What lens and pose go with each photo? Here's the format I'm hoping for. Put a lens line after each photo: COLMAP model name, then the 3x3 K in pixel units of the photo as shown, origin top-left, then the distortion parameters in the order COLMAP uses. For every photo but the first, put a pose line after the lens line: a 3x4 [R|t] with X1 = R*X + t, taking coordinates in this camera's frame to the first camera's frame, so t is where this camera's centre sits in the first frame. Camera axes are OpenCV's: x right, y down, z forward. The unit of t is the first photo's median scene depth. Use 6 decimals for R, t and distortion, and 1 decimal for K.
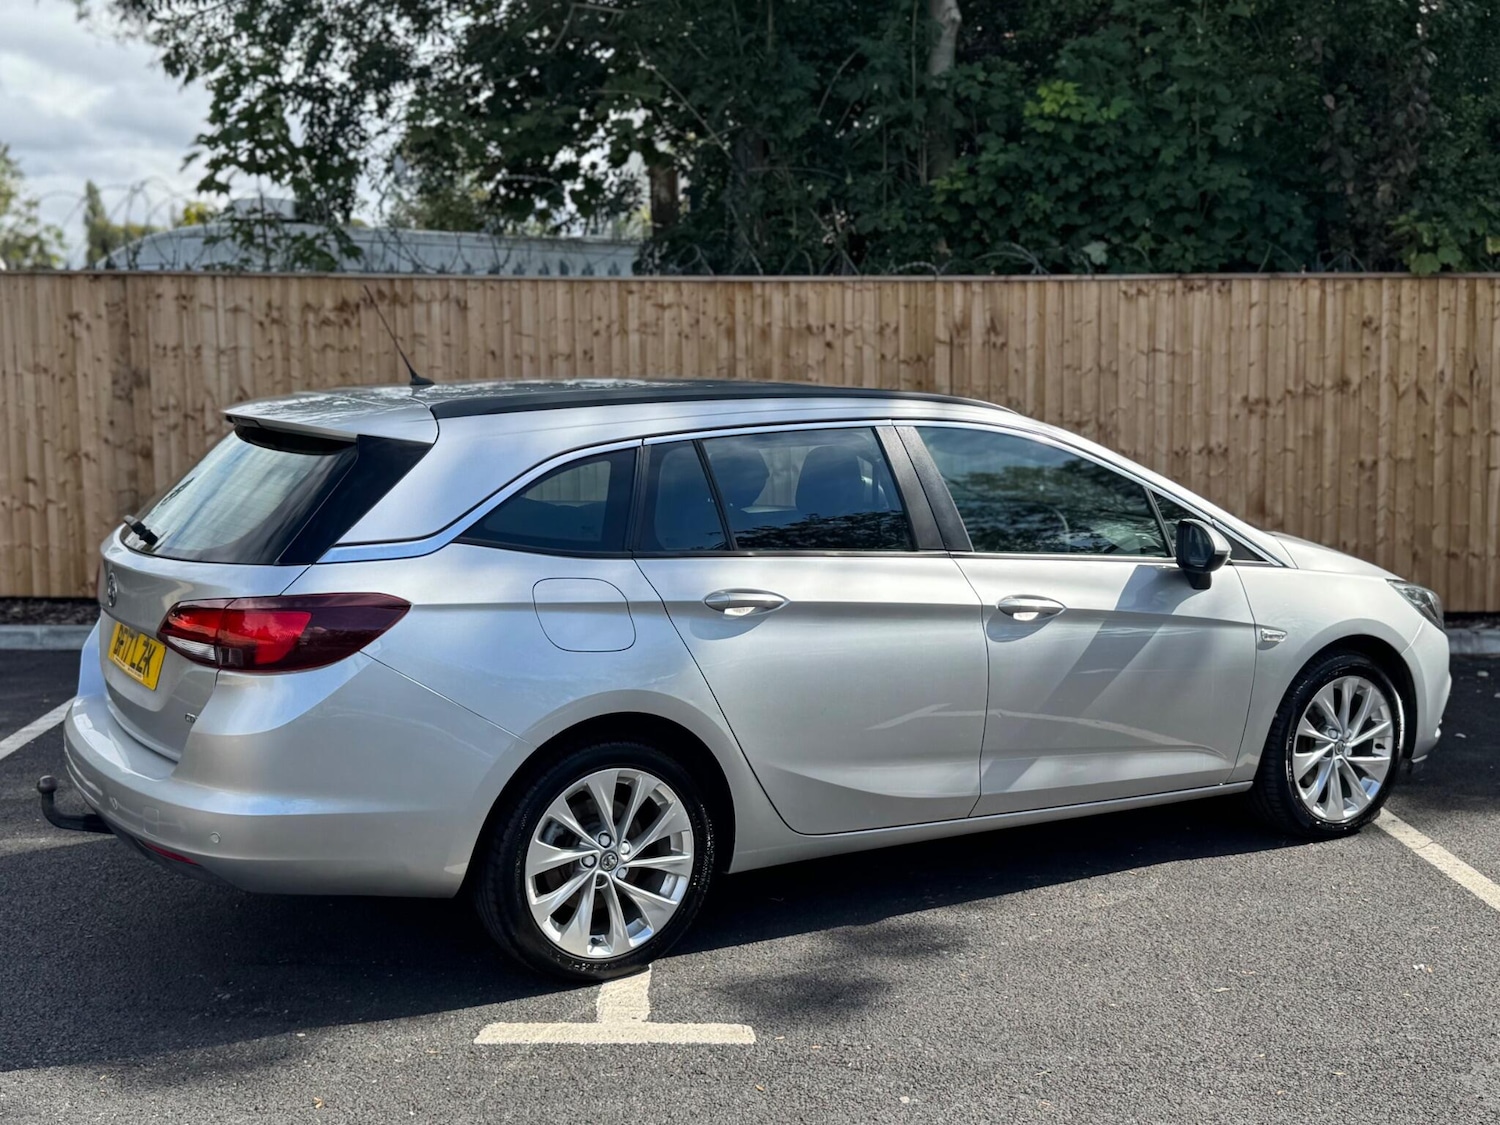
lens RADIAL K [[1638.6, 0, 724.2], [0, 1638.6, 574.8], [0, 0, 1]] dist [0.092980, 0.000000]
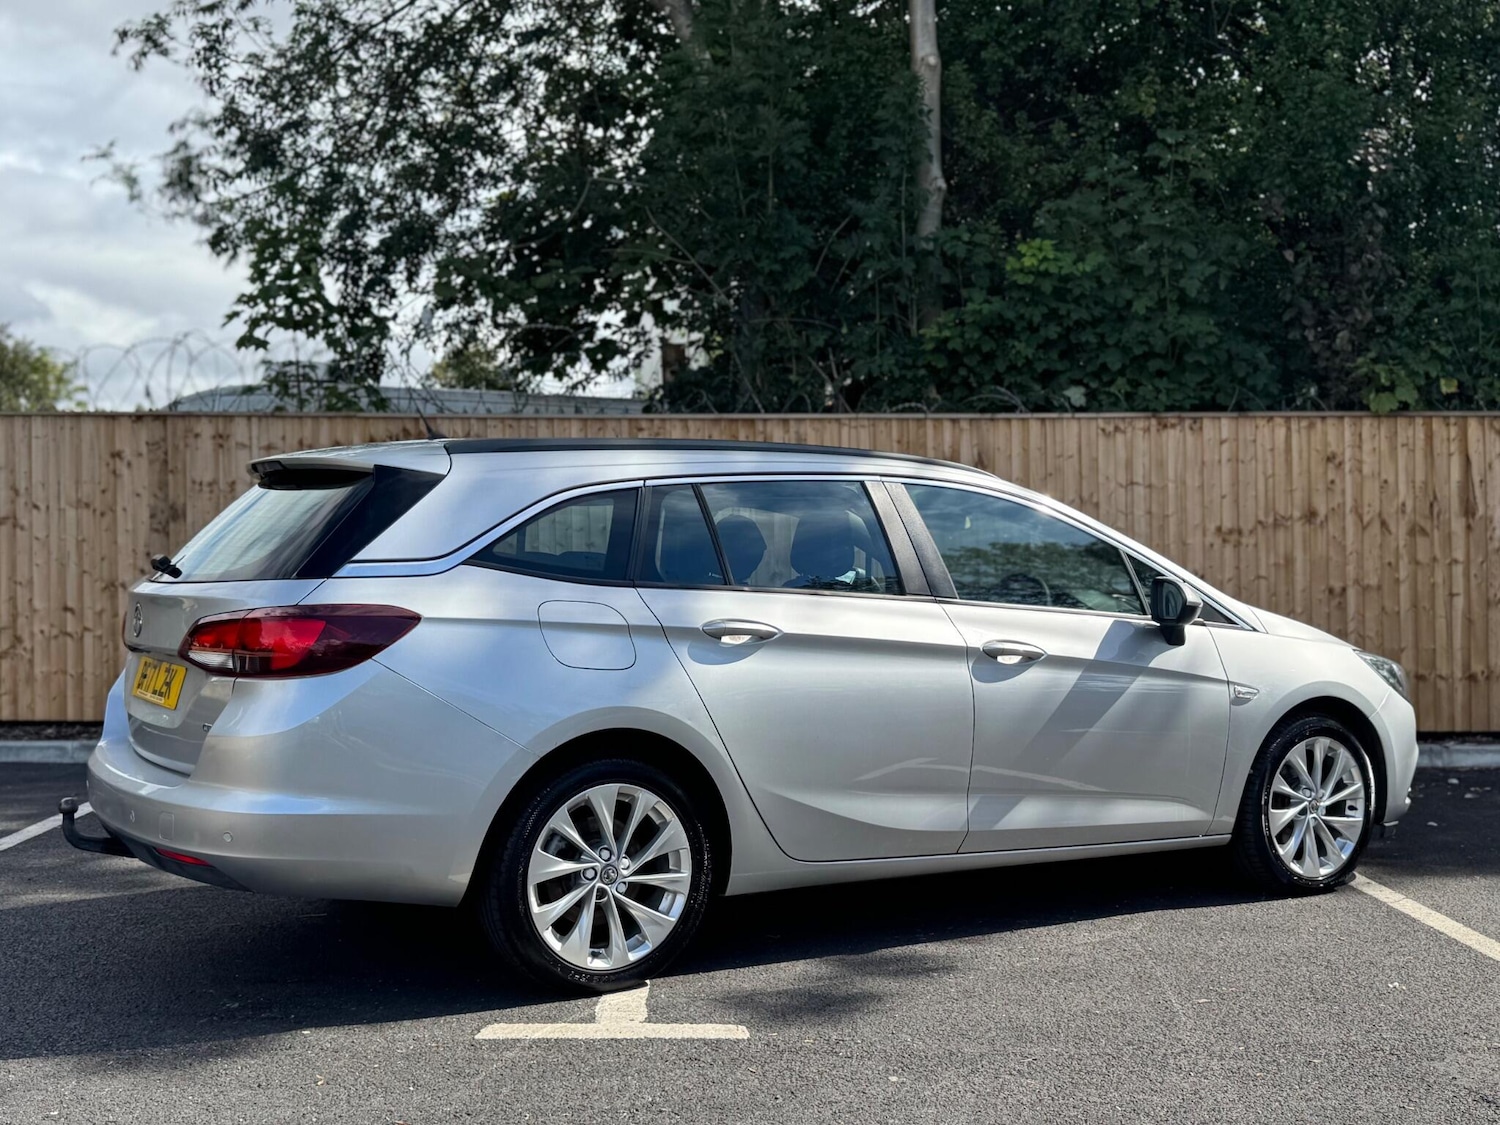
lens RADIAL K [[1556.3, 0, 739.0], [0, 1556.3, 630.3], [0, 0, 1]] dist [0.107709, 0.000000]
pose [[0.999995, -0.000110, 0.003259, 0.006347], [0.000389, 0.996297, -0.085974, 0.077543], [-0.003238, 0.085975, 0.996292, 0.003076]]
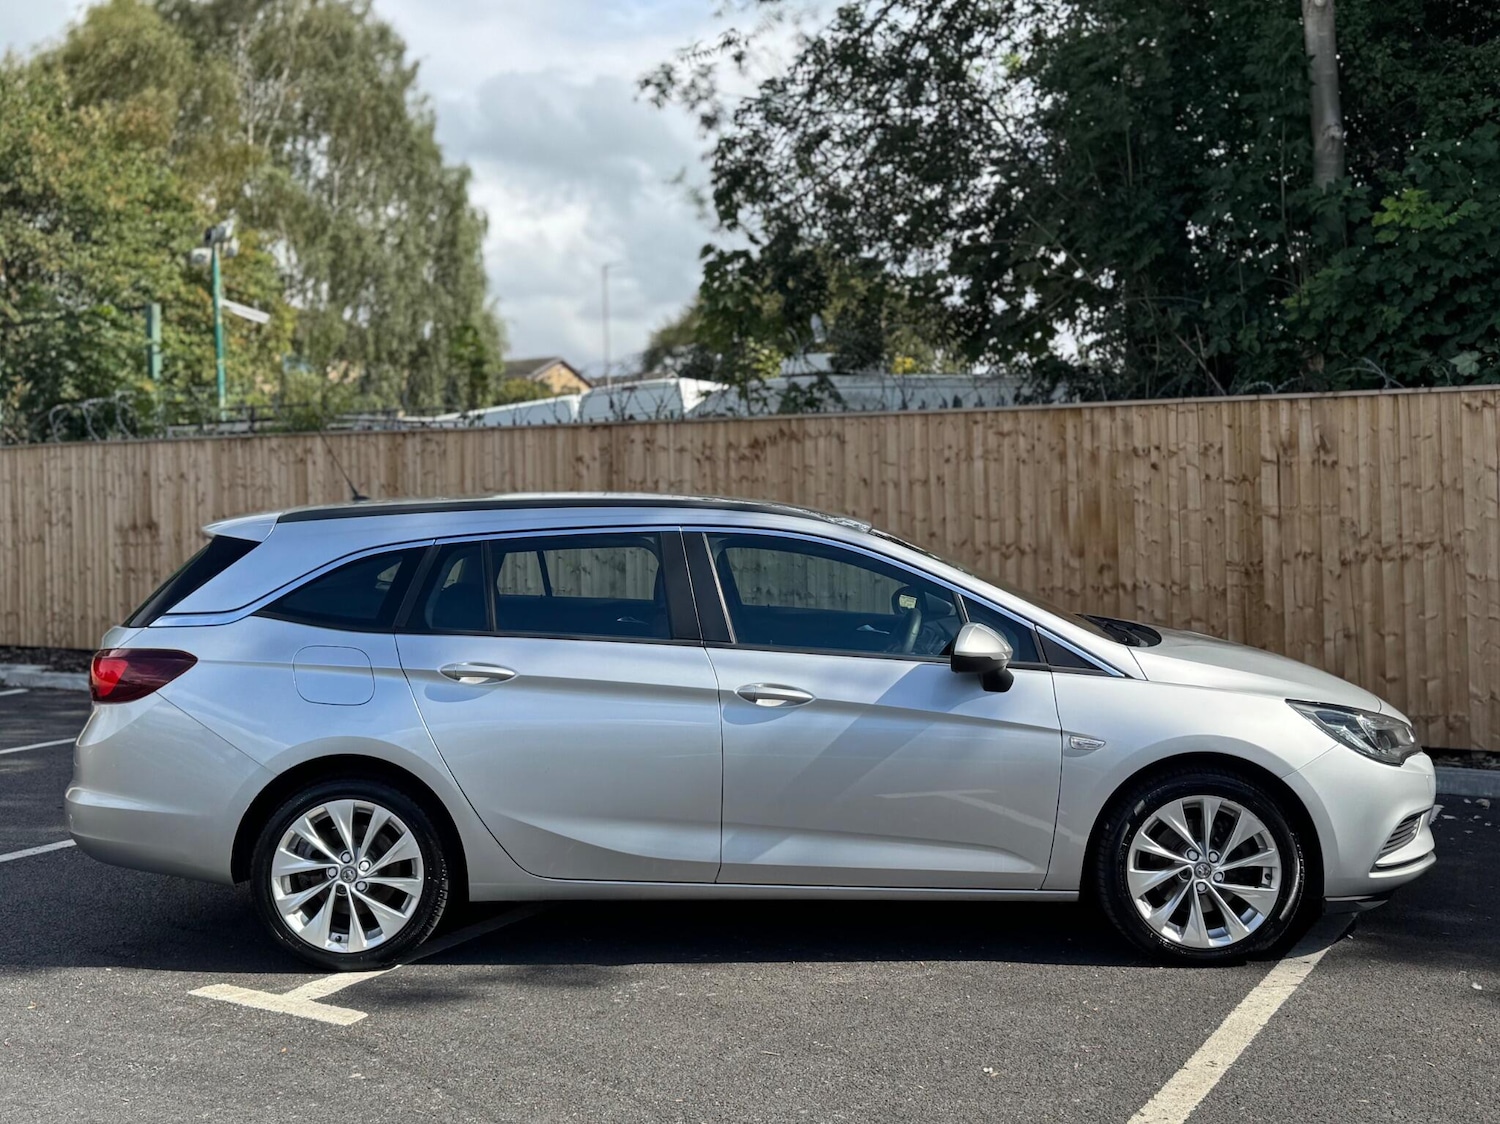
lens RADIAL K [[1638.6, 0, 778.6], [0, 1638.6, 546.2], [0, 0, 1]] dist [0.092980, 0.000000]
pose [[0.870015, 0.003404, -0.493014, 0.617636], [-0.052424, 0.994946, -0.085644, 0.011915], [0.490231, 0.100357, 0.865796, 0.031187]]
